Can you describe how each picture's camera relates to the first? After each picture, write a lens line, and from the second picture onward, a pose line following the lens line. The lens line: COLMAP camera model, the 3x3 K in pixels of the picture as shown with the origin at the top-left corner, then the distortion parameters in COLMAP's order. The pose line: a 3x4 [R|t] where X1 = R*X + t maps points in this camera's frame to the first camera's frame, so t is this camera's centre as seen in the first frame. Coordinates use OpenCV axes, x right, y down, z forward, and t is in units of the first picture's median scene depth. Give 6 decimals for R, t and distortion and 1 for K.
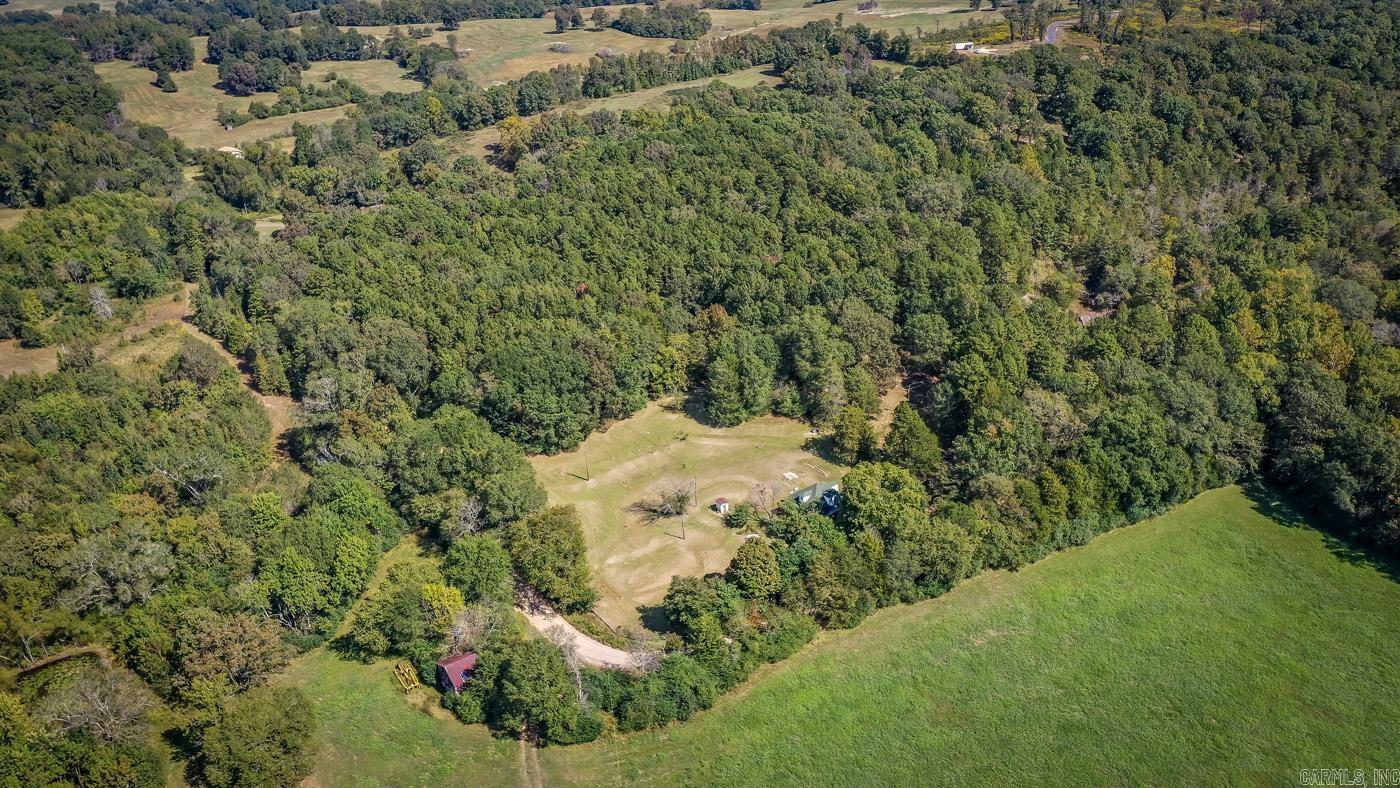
lens RADIAL K [[1118.8, 0, 692.8], [0, 1118.8, 374.1], [0, 0, 1]] dist [0.025212, 0.008597]
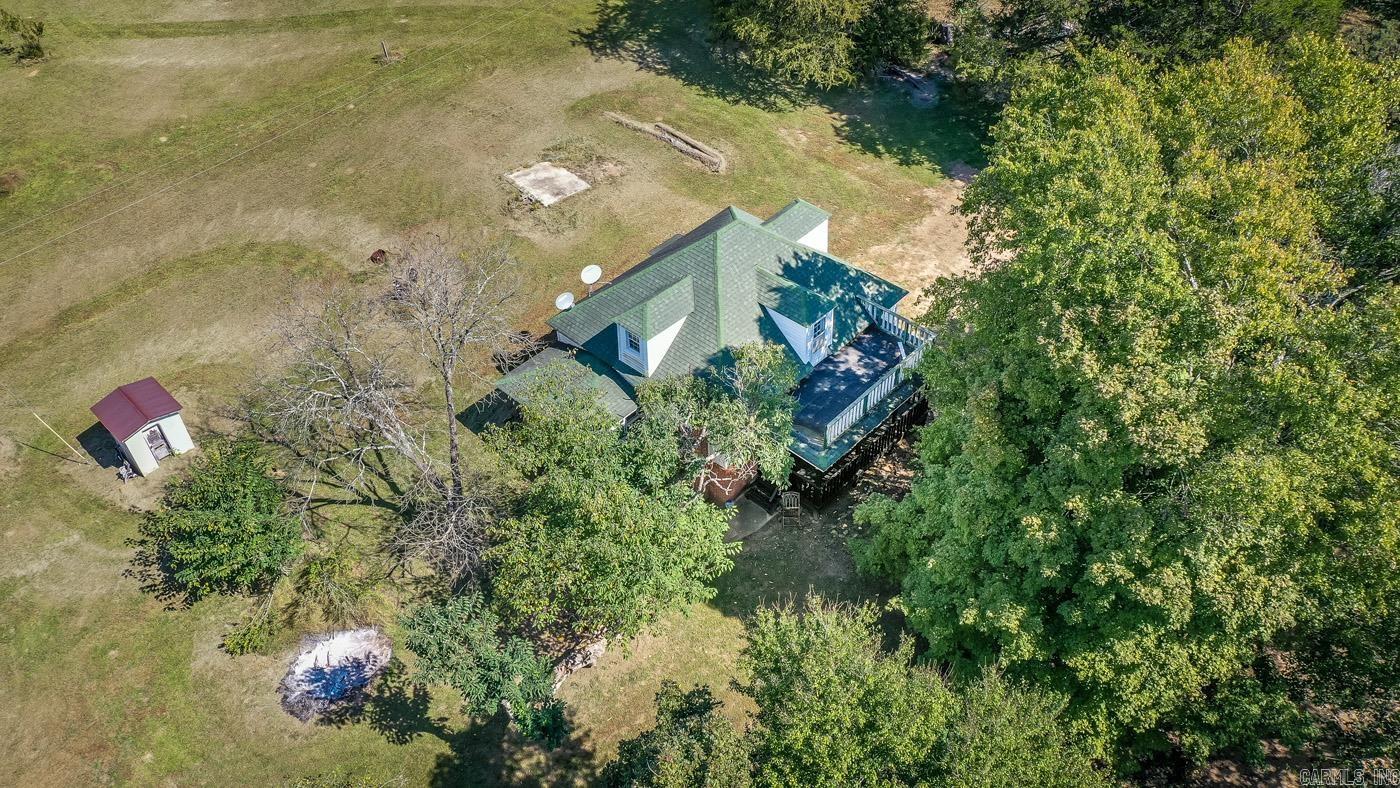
lens RADIAL K [[1118.8, 0, 702.2], [0, 1118.8, 395.3], [0, 0, 1]] dist [0.025212, 0.008597]
pose [[0.971822, -0.151549, 0.180541, 0.069388], [0.085070, 0.939800, 0.330967, 0.059959], [-0.219830, -0.306282, 0.926210, 0.763317]]
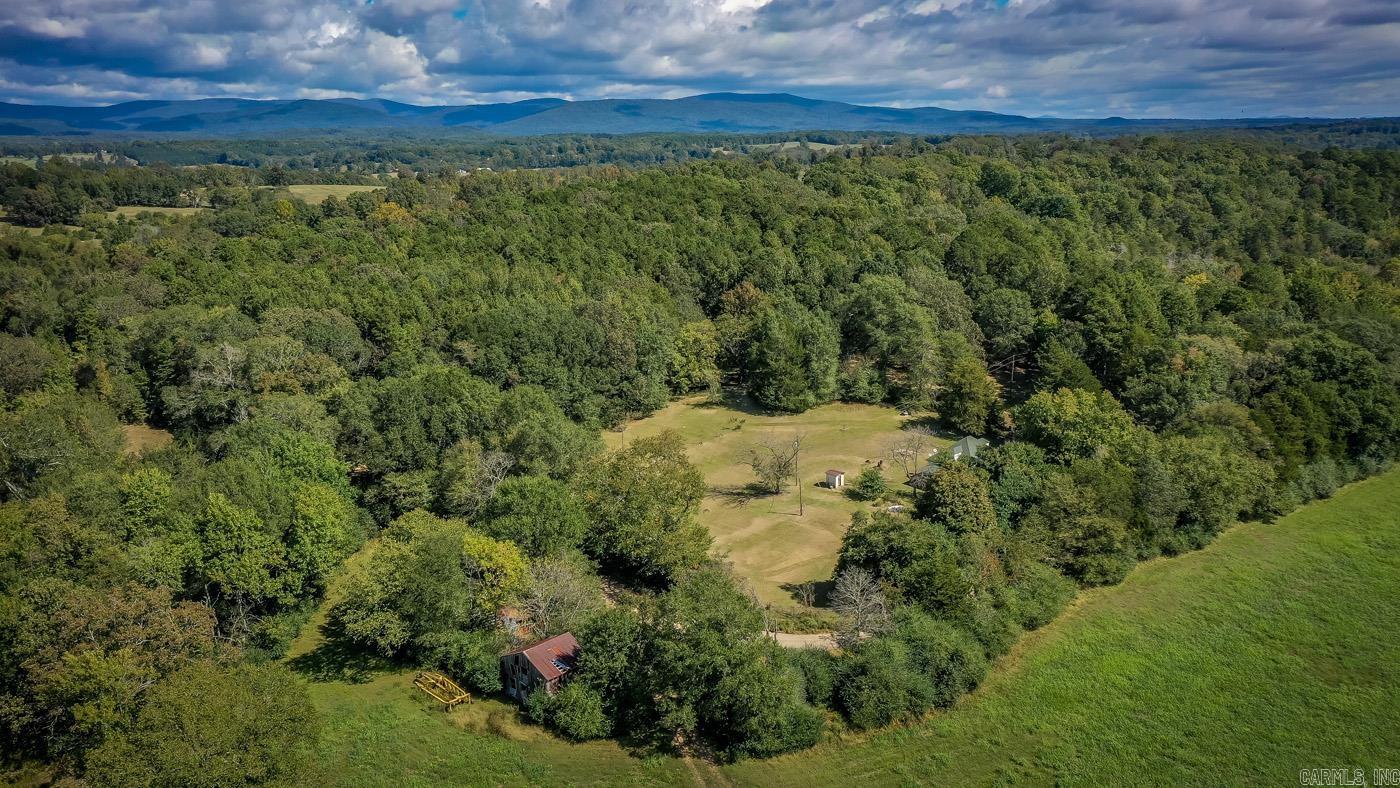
lens RADIAL K [[1118.8, 0, 697.2], [0, 1118.8, 393.3], [0, 0, 1]] dist [0.025212, 0.008597]
pose [[0.982834, -0.017968, 0.183614, -0.172285], [0.054176, 0.979477, -0.194136, 0.180350], [-0.176357, 0.200751, 0.963637, 0.297940]]
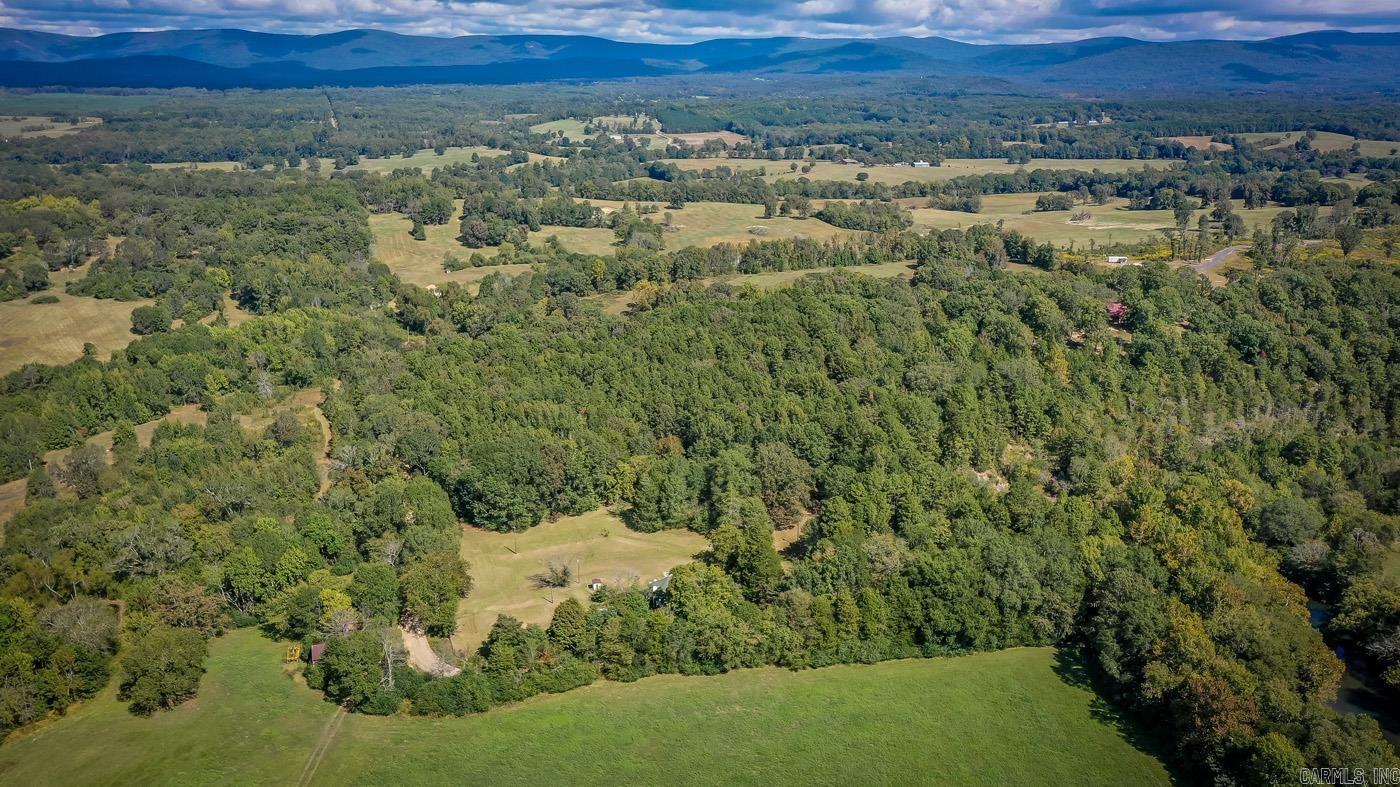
lens RADIAL K [[1118.8, 0, 686.6], [0, 1118.8, 382.5], [0, 0, 1]] dist [0.025212, 0.008597]
pose [[0.960797, 0.115341, -0.252124, 0.369489], [-0.152296, 0.979441, -0.132296, 0.043090], [0.231681, 0.165507, 0.958609, -0.174689]]
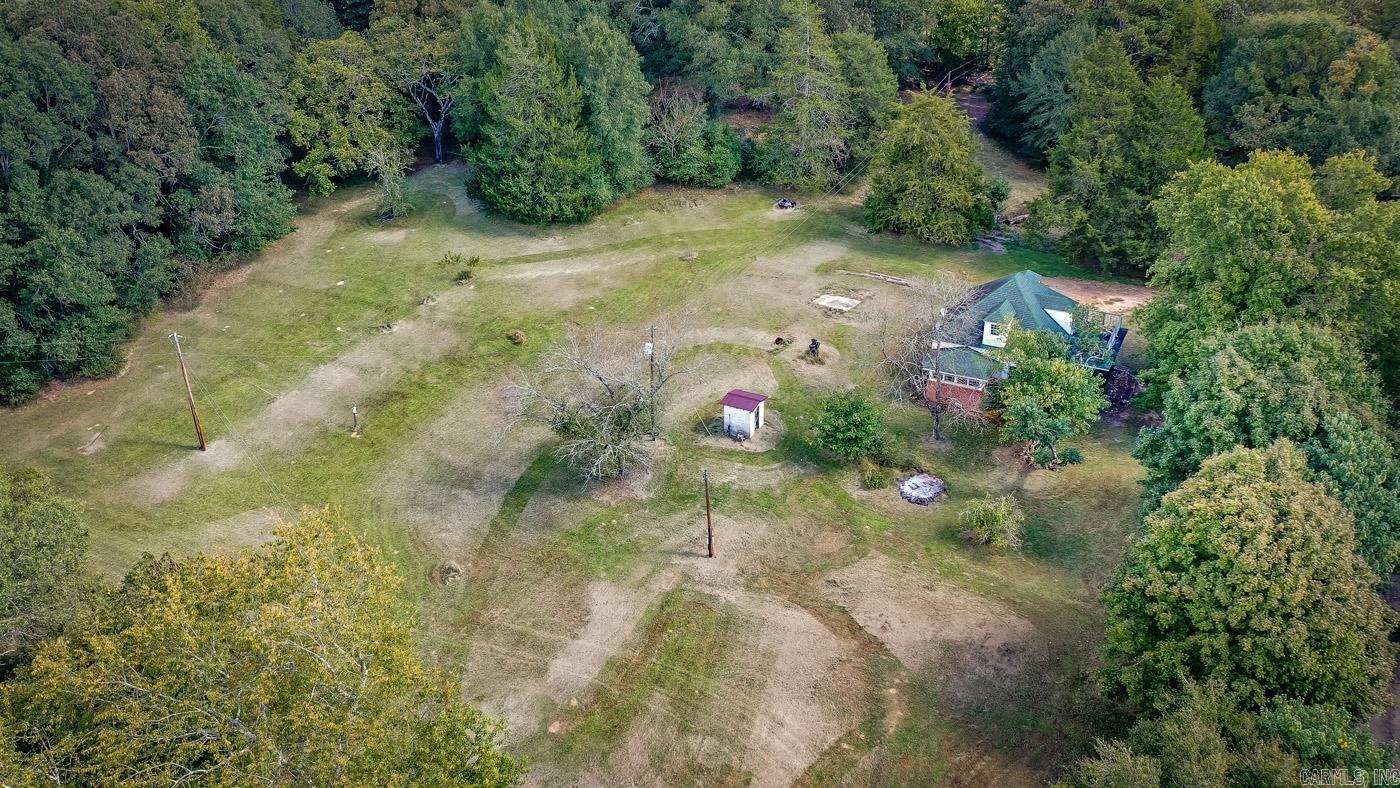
lens RADIAL K [[1118.8, 0, 707.1], [0, 1118.8, 381.2], [0, 0, 1]] dist [0.025212, 0.008597]
pose [[0.872388, -0.196174, 0.447723, -0.103335], [0.179414, 0.980513, 0.080033, 0.076595], [-0.454698, 0.010508, 0.890584, 0.680593]]
